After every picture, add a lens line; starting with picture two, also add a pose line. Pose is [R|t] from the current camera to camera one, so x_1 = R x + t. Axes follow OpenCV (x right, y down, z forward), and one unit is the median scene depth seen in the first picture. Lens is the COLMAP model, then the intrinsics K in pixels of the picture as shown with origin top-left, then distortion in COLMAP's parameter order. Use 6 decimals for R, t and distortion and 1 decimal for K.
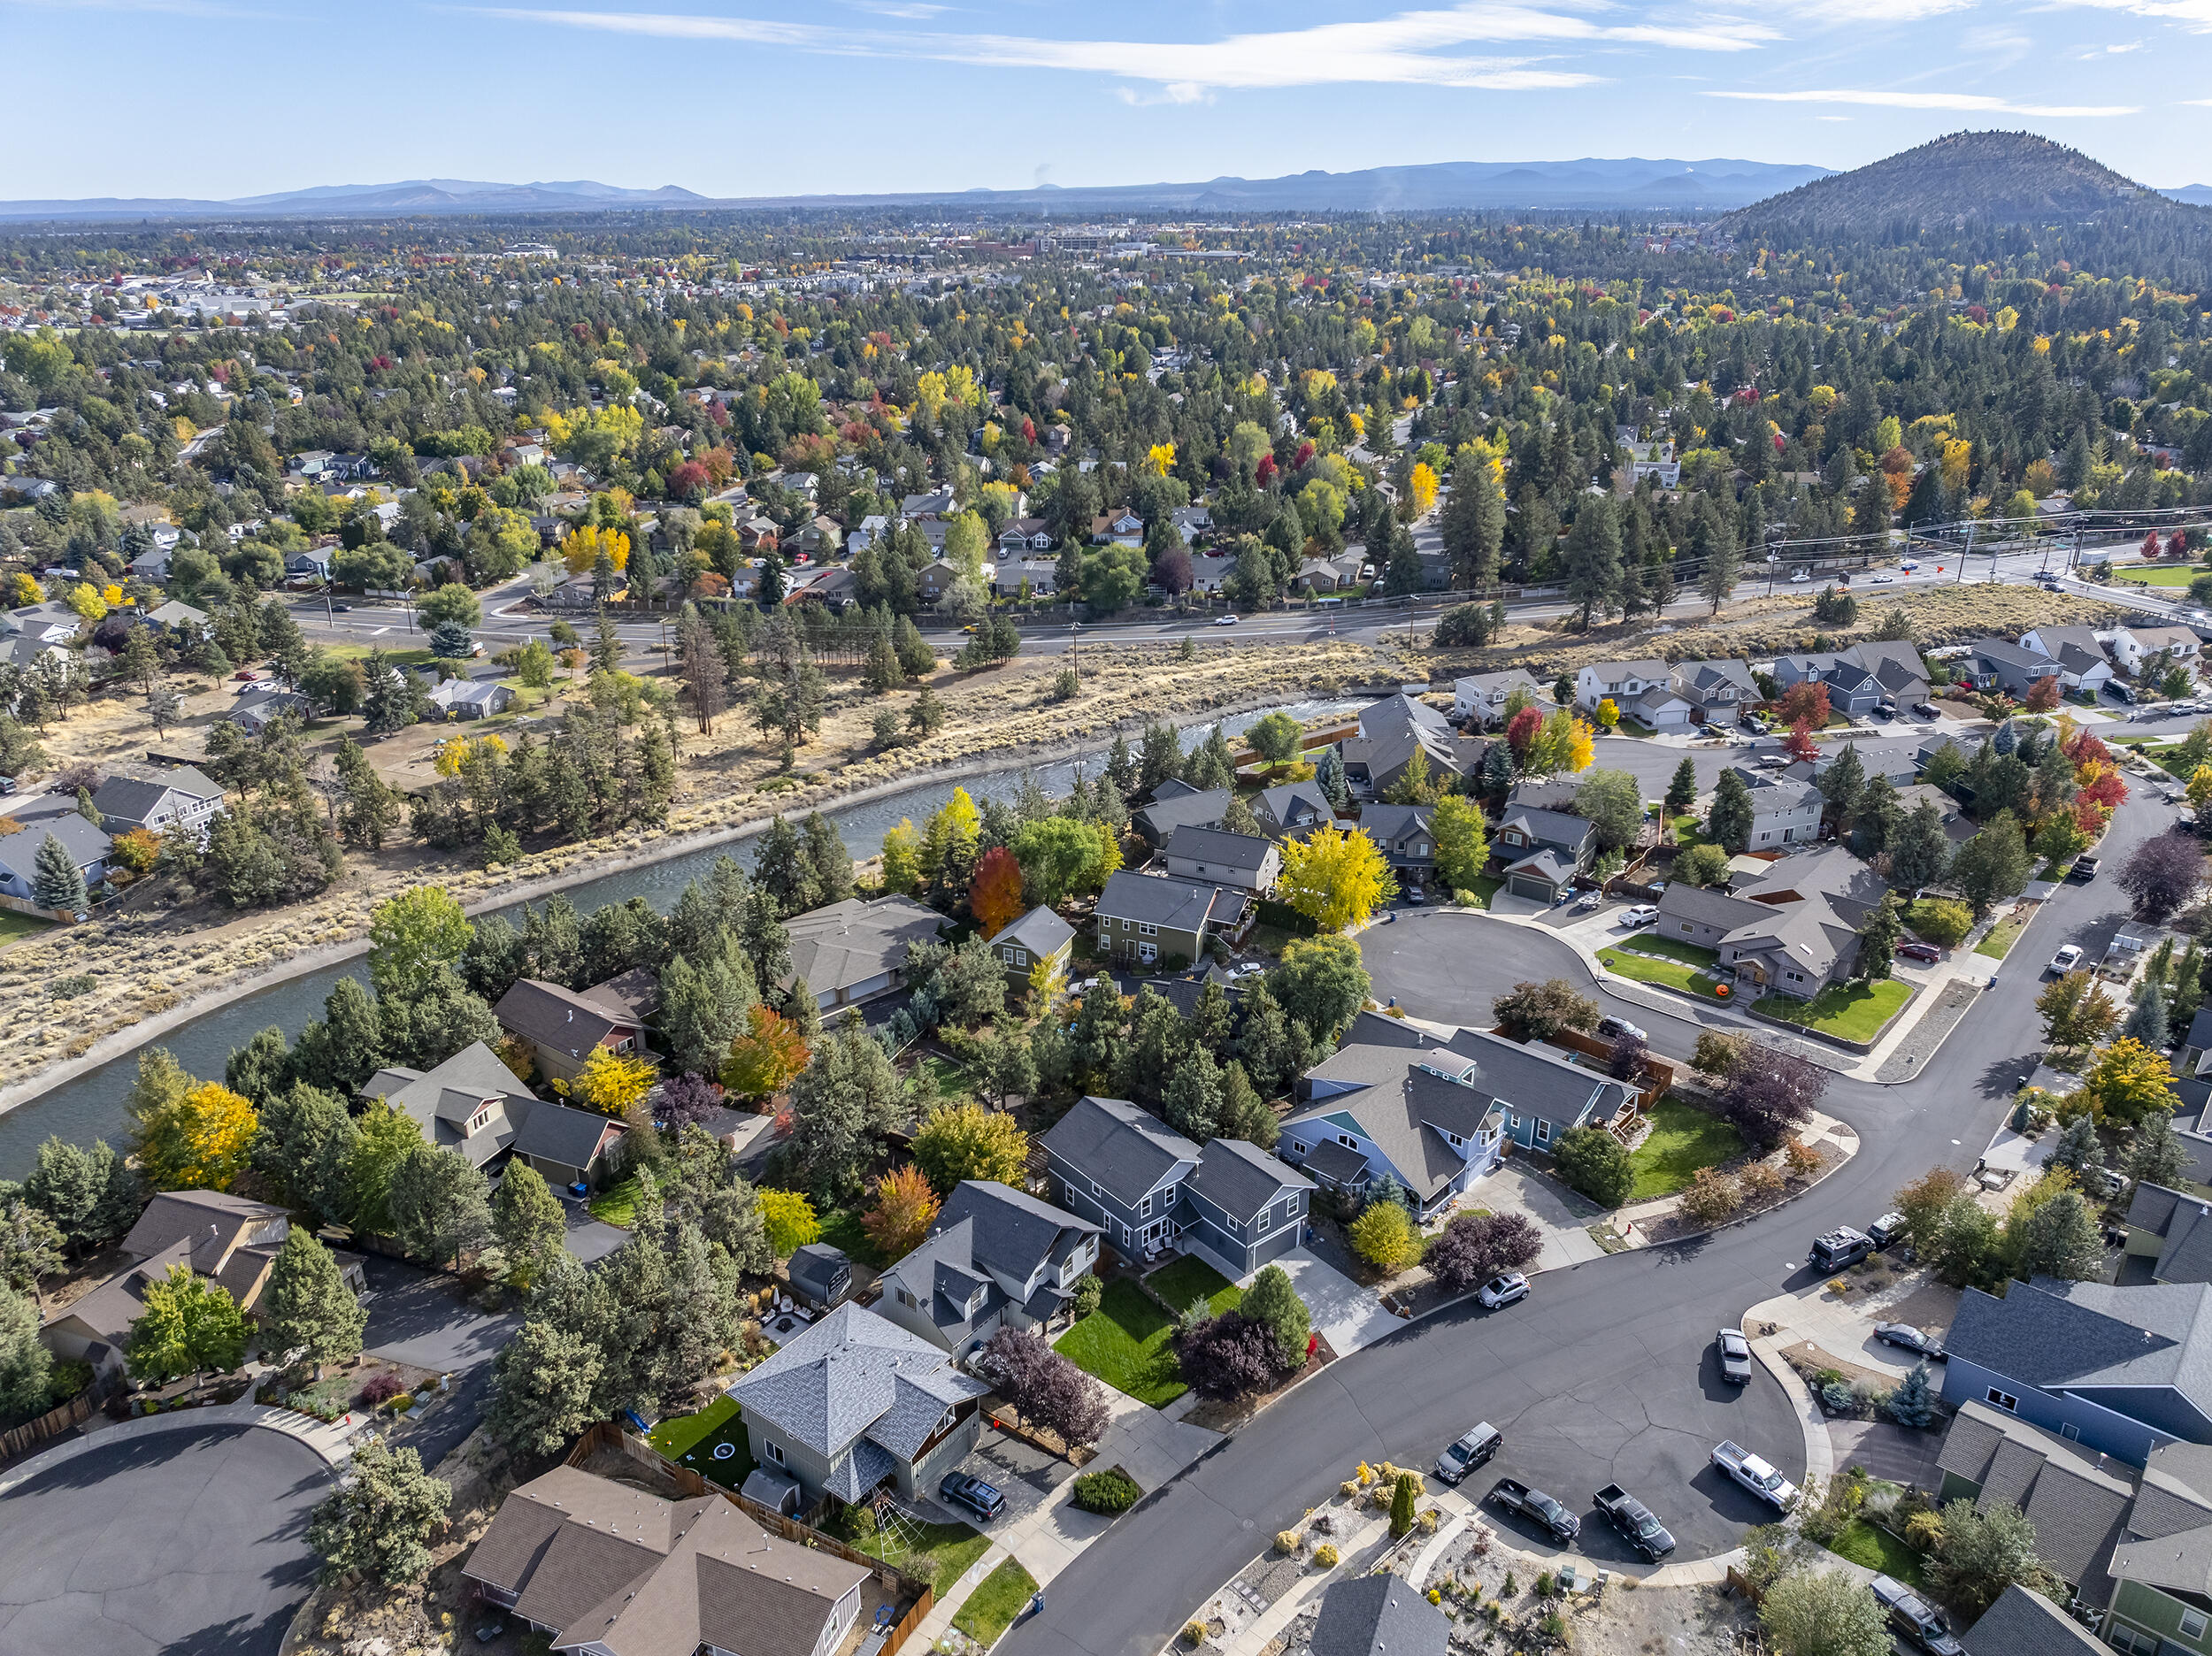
lens RADIAL K [[1545.7, 0, 1111.8], [0, 1545.7, 828.4], [0, 0, 1]] dist [-0.023297, 0.006633]
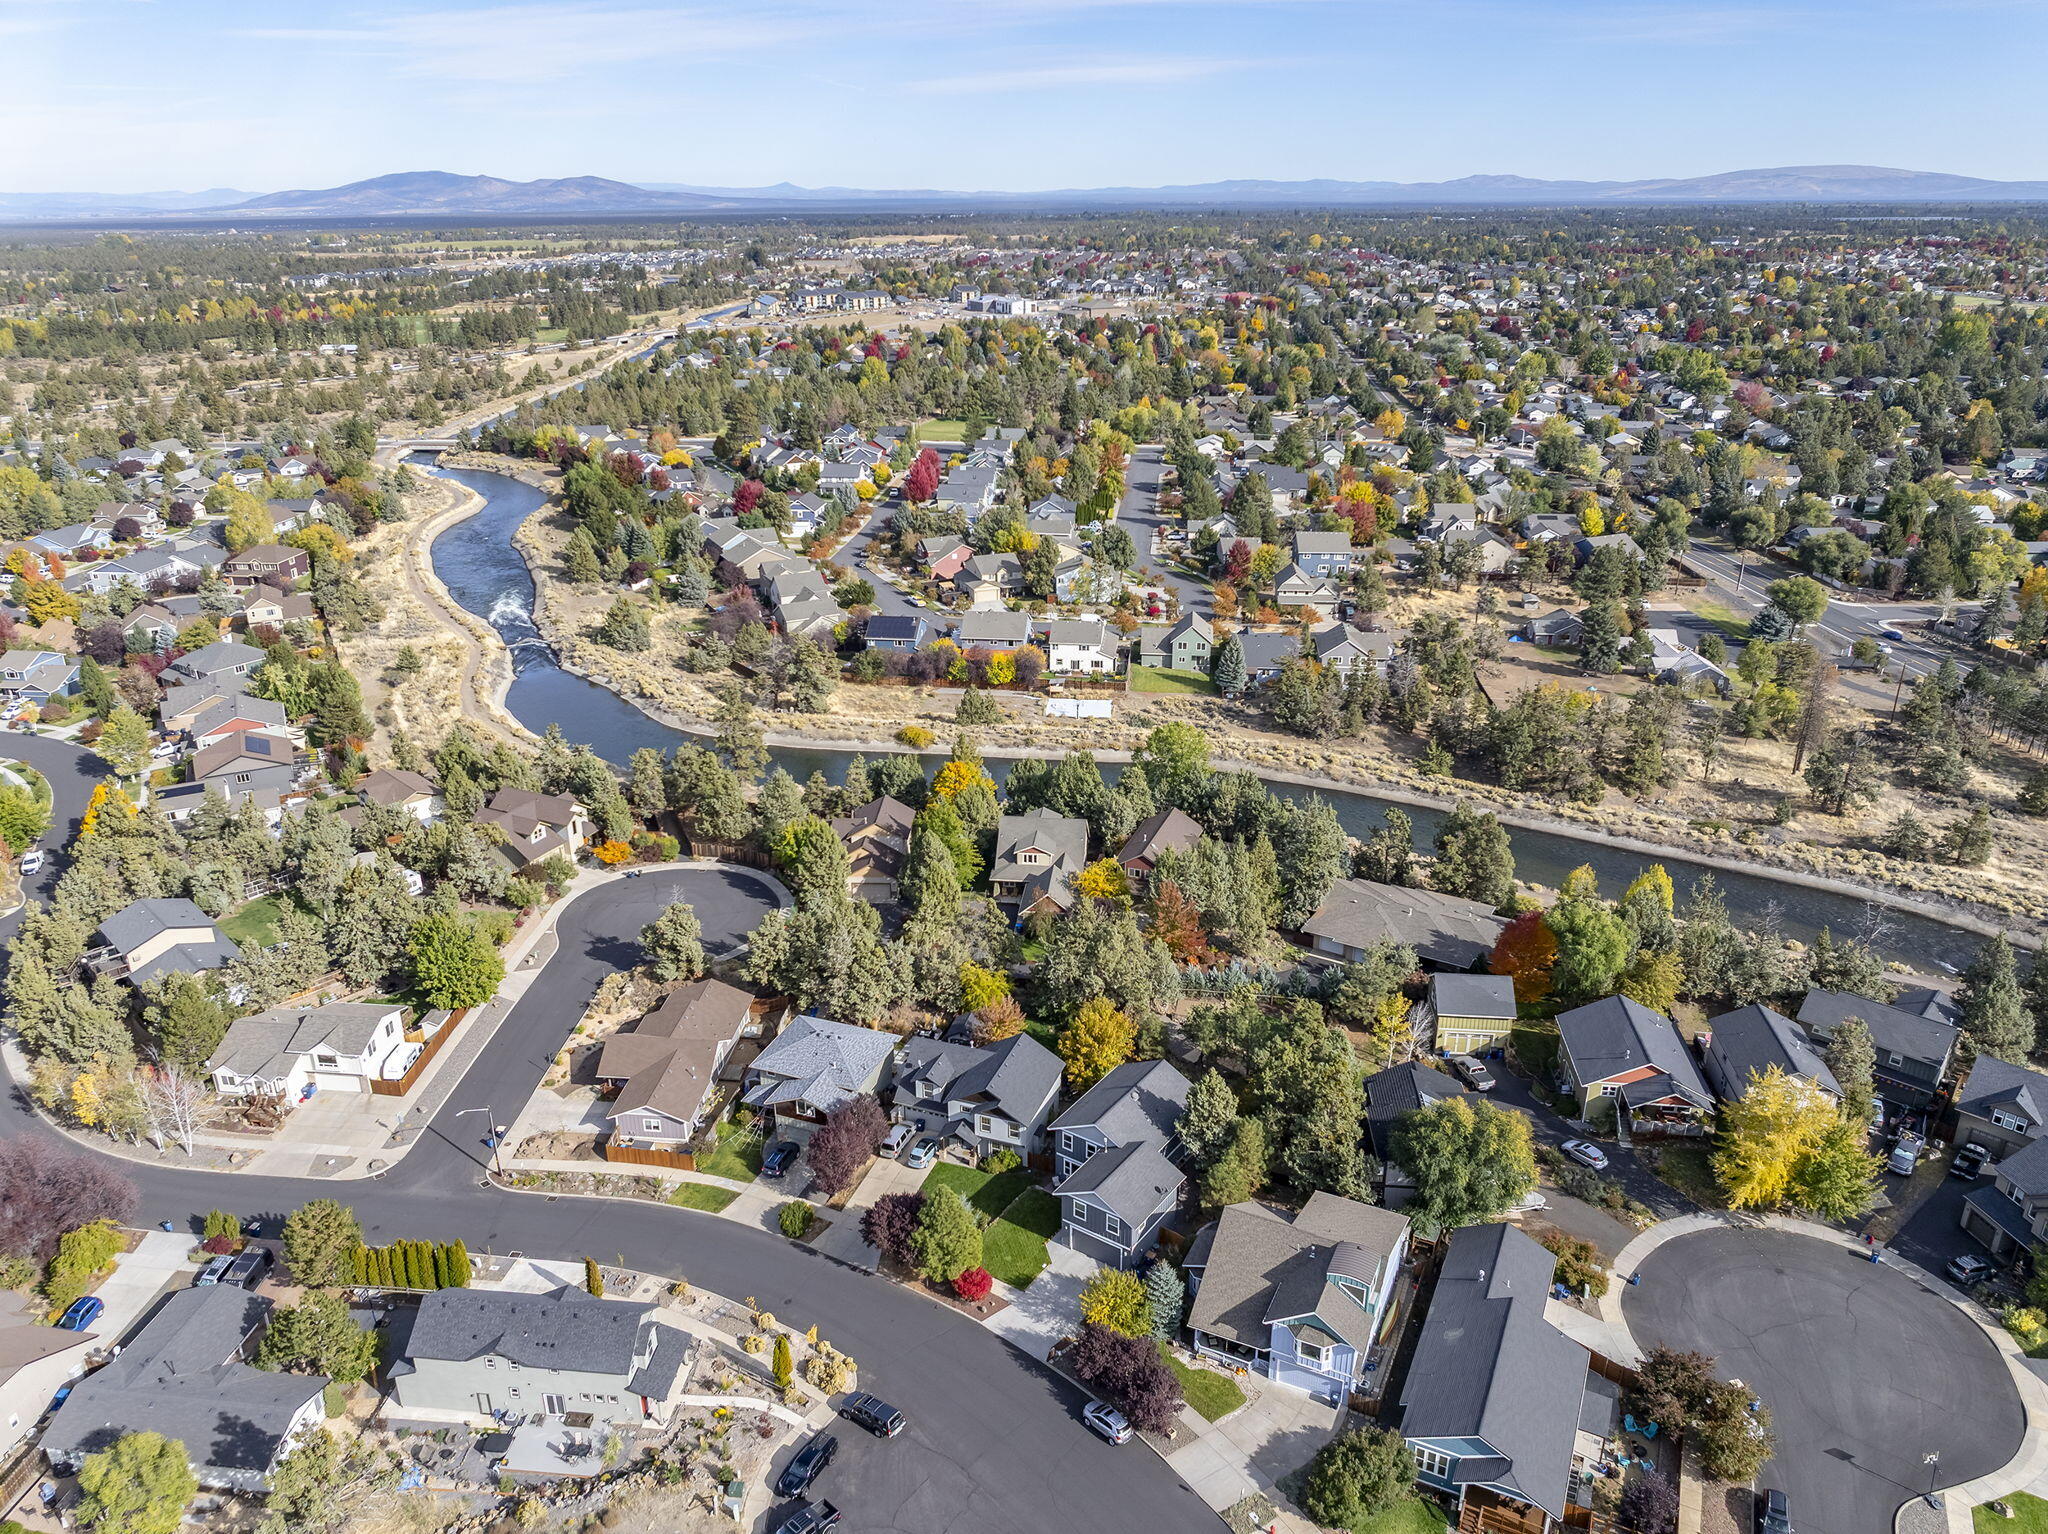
lens RADIAL K [[1431.3, 0, 1029.4], [0, 1431.3, 767.4], [0, 0, 1]] dist [-0.023297, 0.006633]
pose [[0.275639, 0.356328, -0.892778, 0.843738], [-0.354049, 0.901099, 0.250339, -0.249815], [0.893685, 0.247084, 0.374536, 0.517426]]
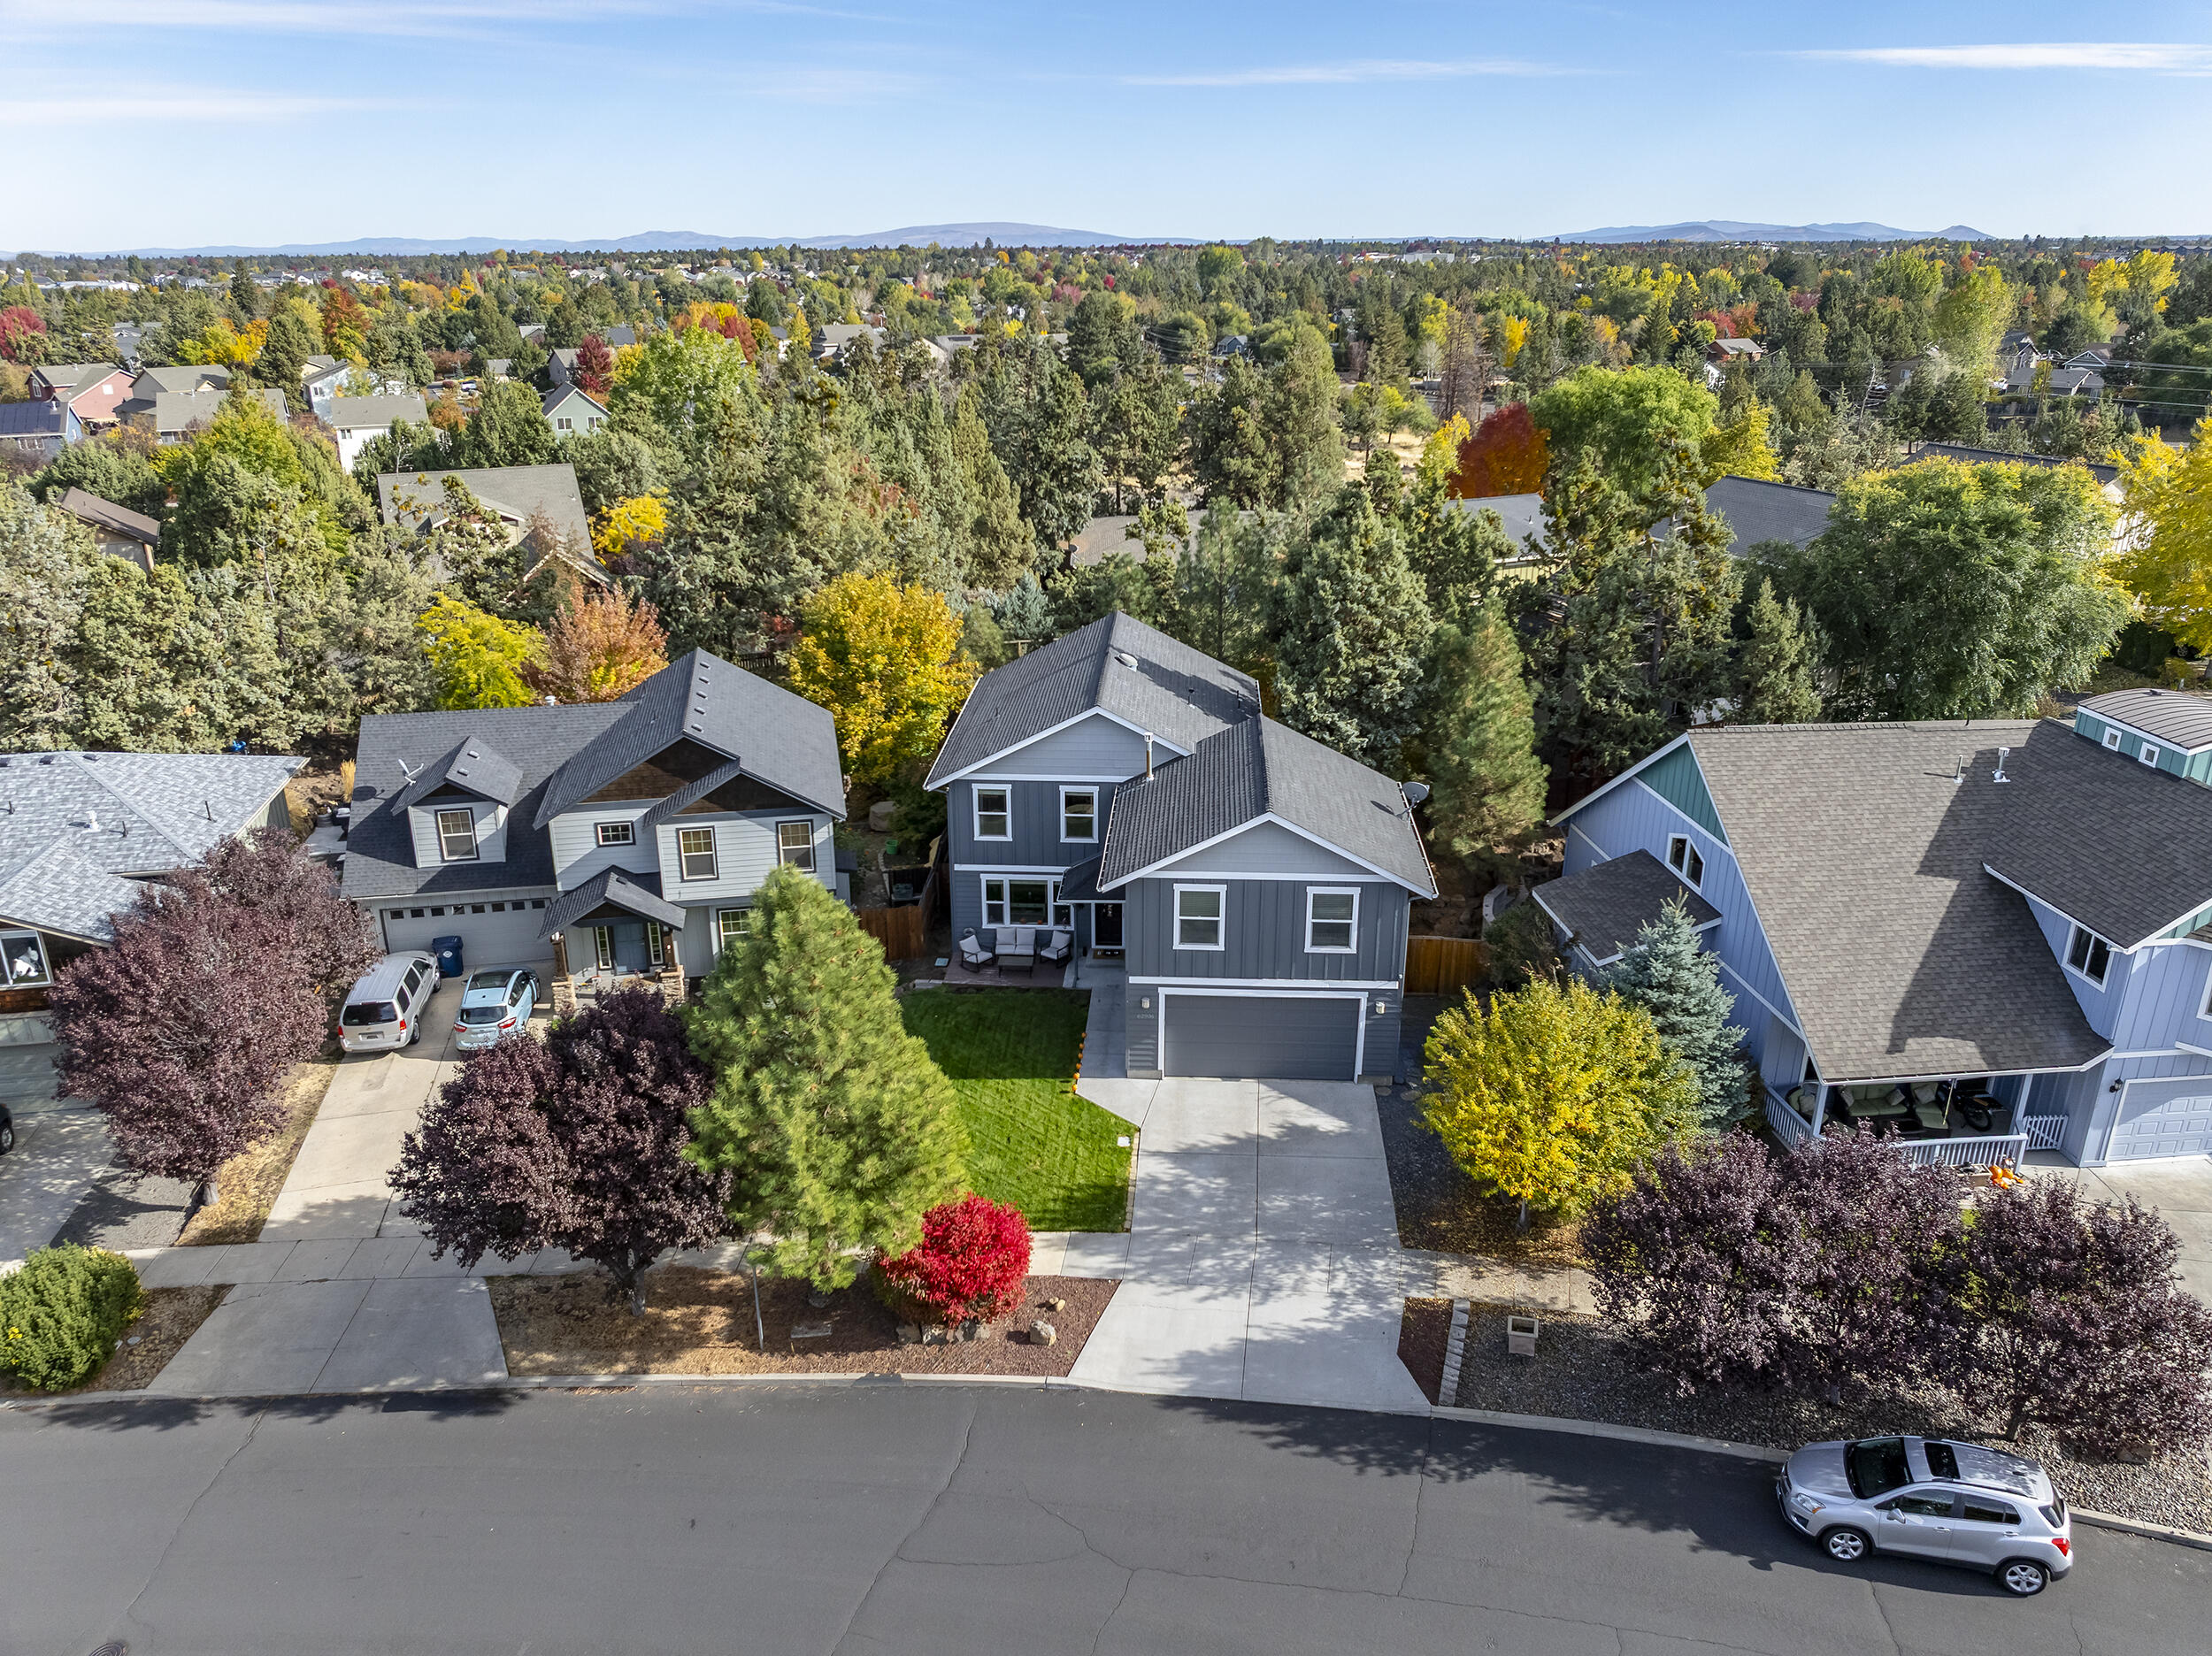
lens RADIAL K [[1545.7, 0, 1111.8], [0, 1545.7, 828.4], [0, 0, 1]] dist [-0.023297, 0.006633]
pose [[0.740543, 0.235987, -0.629211, 0.272914], [-0.251281, 0.965632, 0.066419, 0.217073], [0.623261, 0.108923, 0.774391, 0.733858]]
